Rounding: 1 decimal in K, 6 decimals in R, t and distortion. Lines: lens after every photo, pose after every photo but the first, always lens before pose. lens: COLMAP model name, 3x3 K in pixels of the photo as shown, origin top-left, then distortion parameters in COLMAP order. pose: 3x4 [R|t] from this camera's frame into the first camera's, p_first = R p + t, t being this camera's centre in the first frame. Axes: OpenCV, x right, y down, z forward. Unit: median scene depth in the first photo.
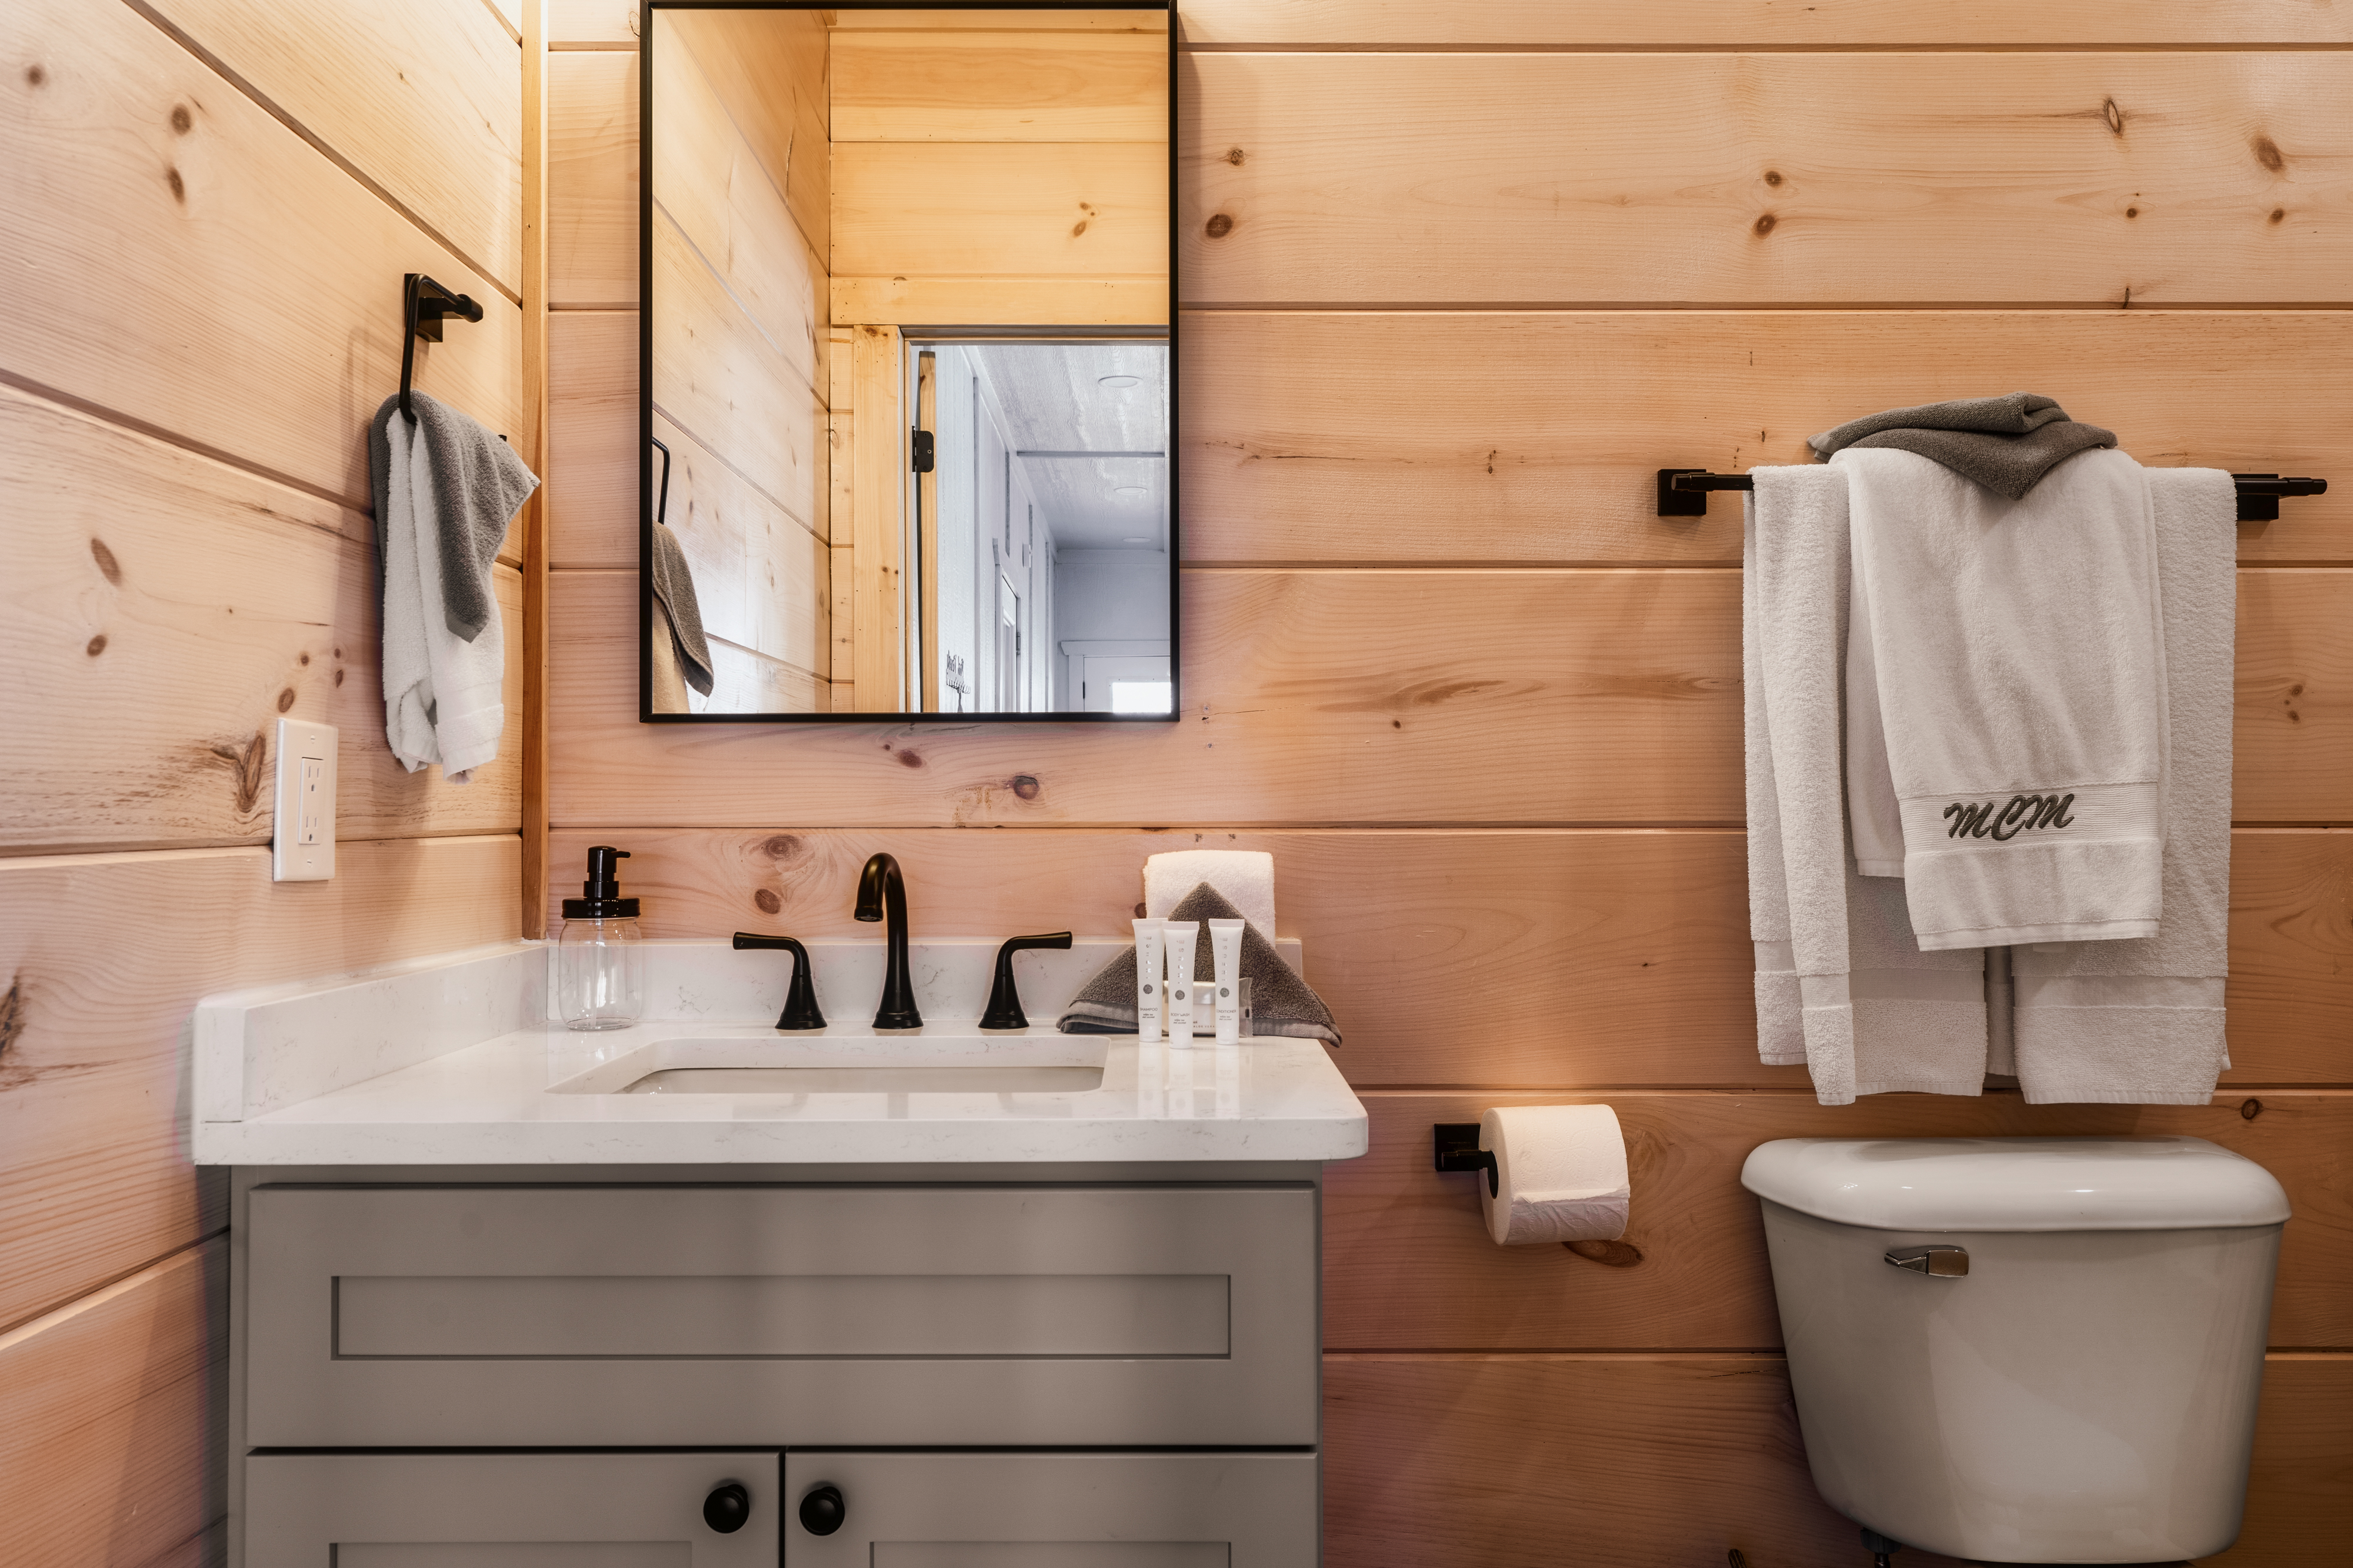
lens RADIAL K [[1551.8, 0, 1163.9], [0, 1551.8, 803.4], [0, 0, 1]] dist [-0.003972, 0.007415]
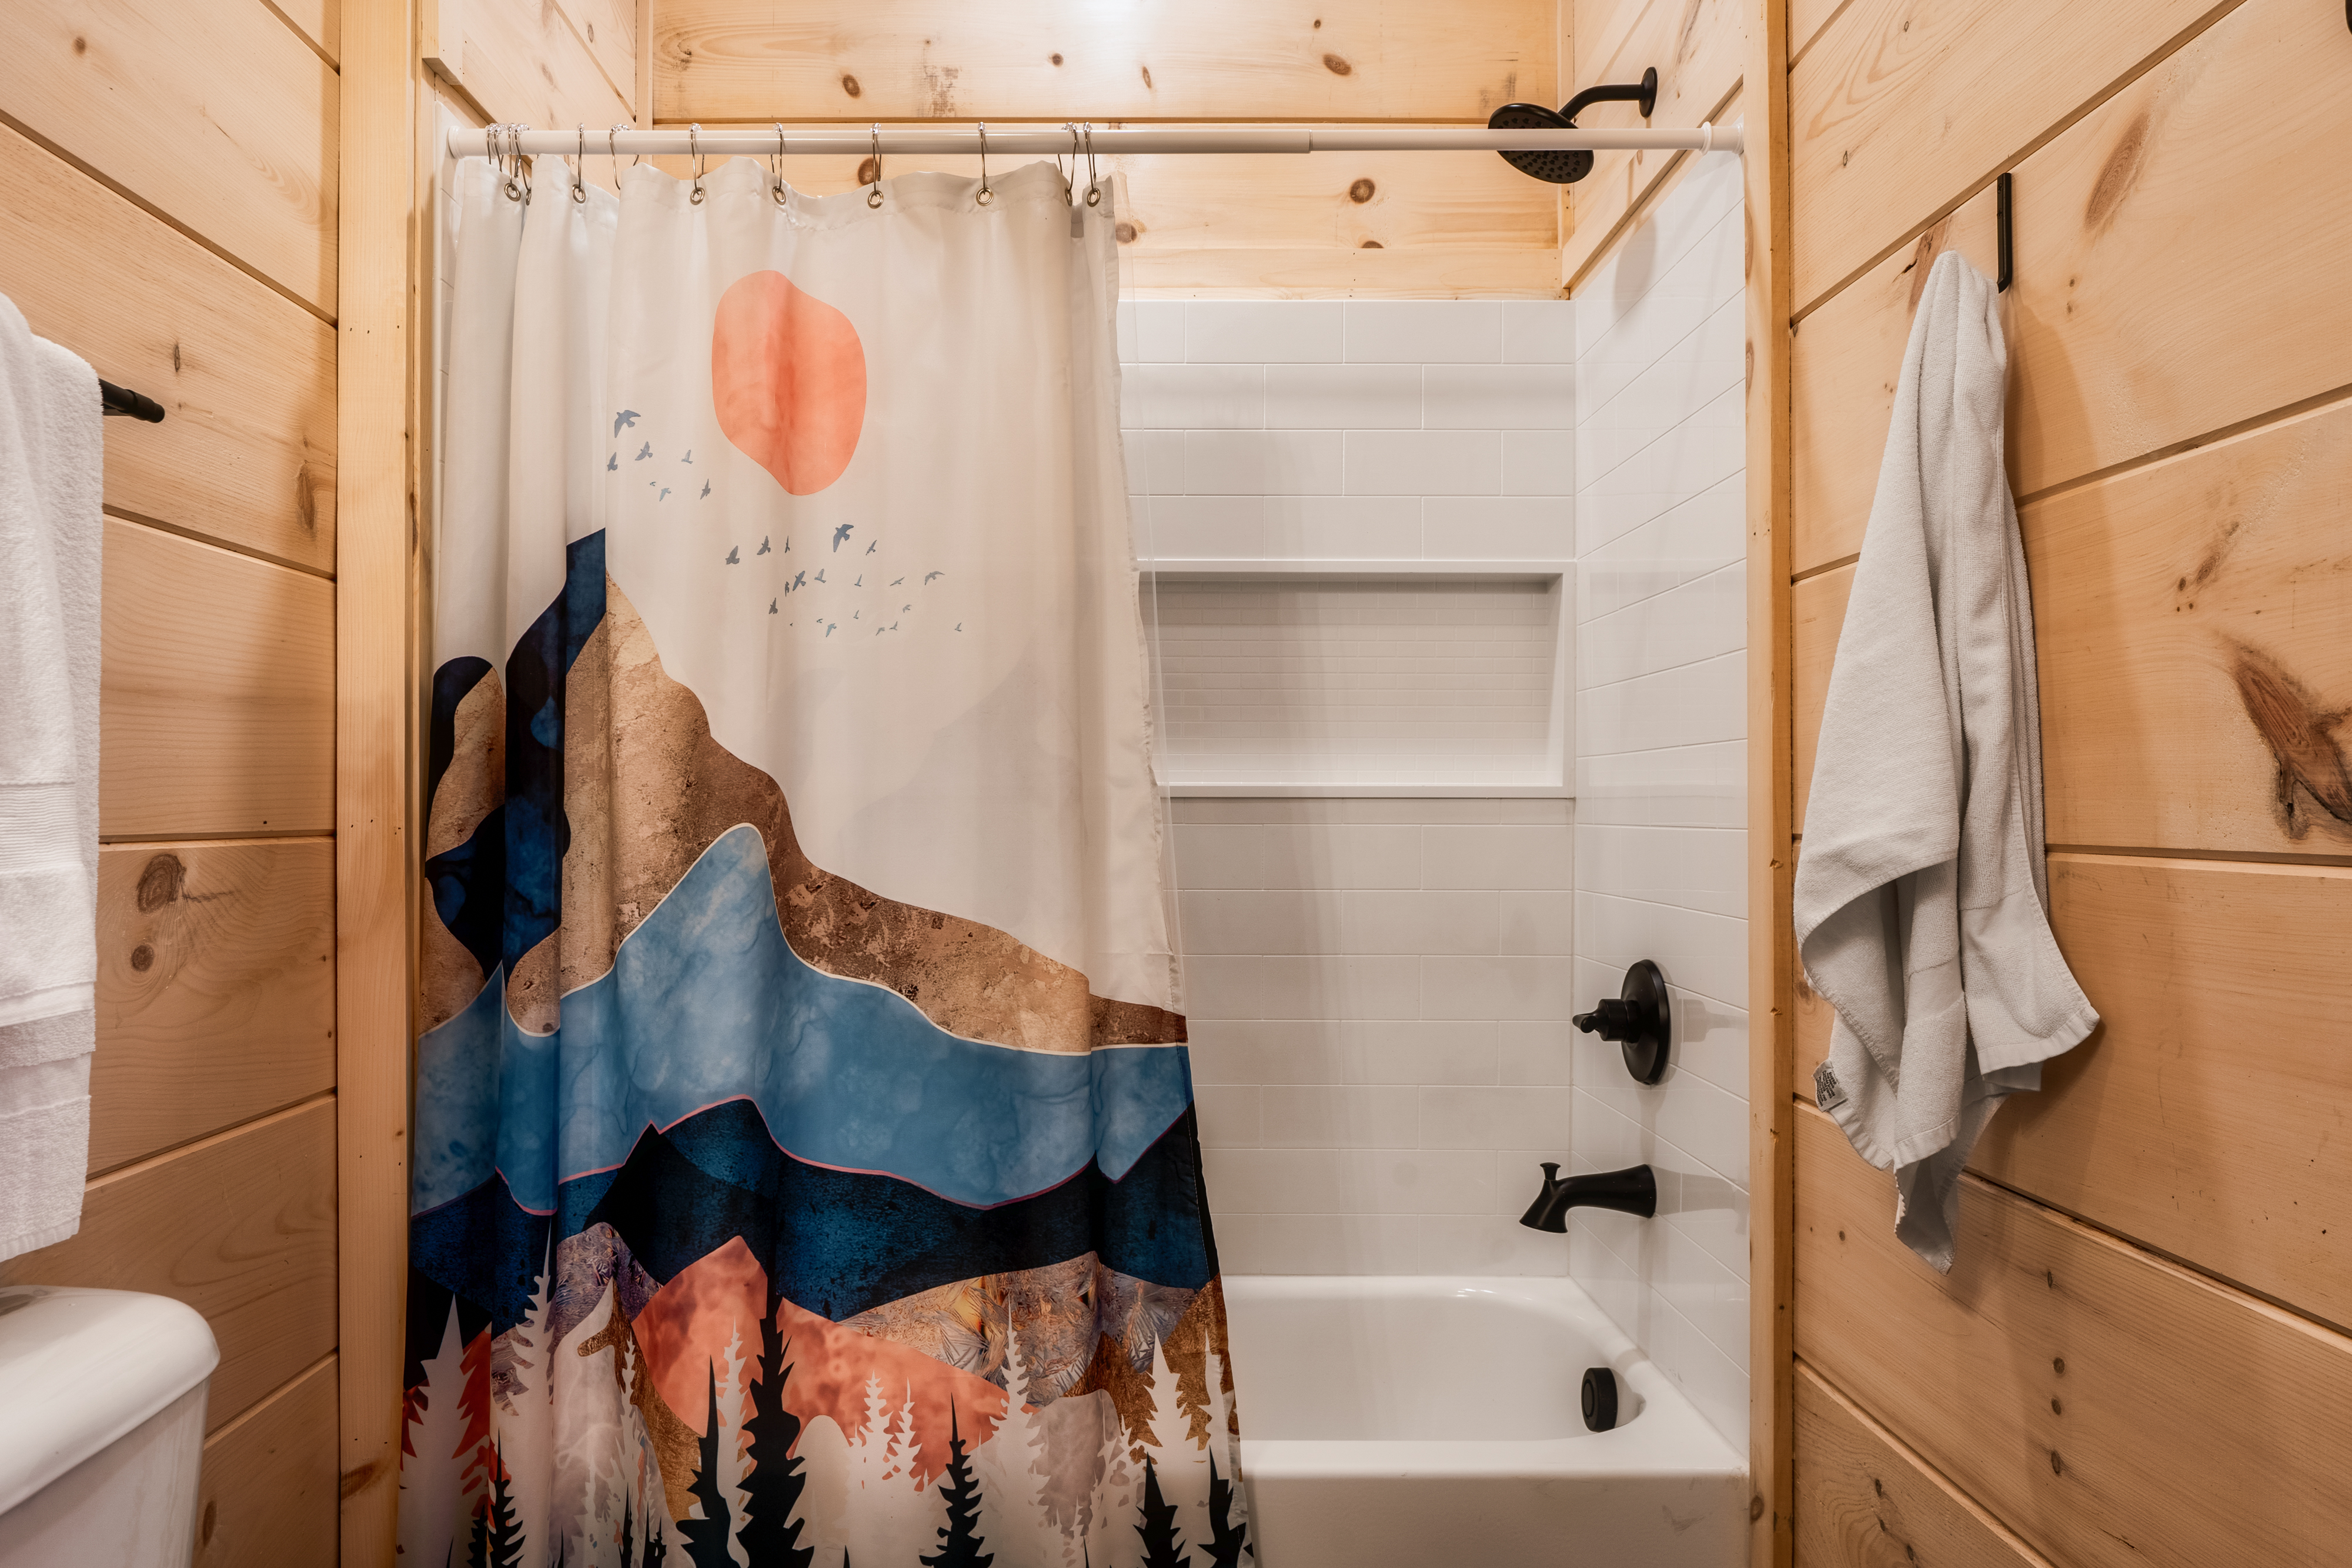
lens RADIAL K [[1551.1, 0, 1163.4], [0, 1551.1, 803.4], [0, 0, 1]] dist [-0.003972, 0.007415]
pose [[-0.022617, 0.007192, 0.999718, -0.058860], [0.001821, 0.999973, -0.007153, 0.001279], [-0.999743, 0.001659, -0.022630, 0.519003]]
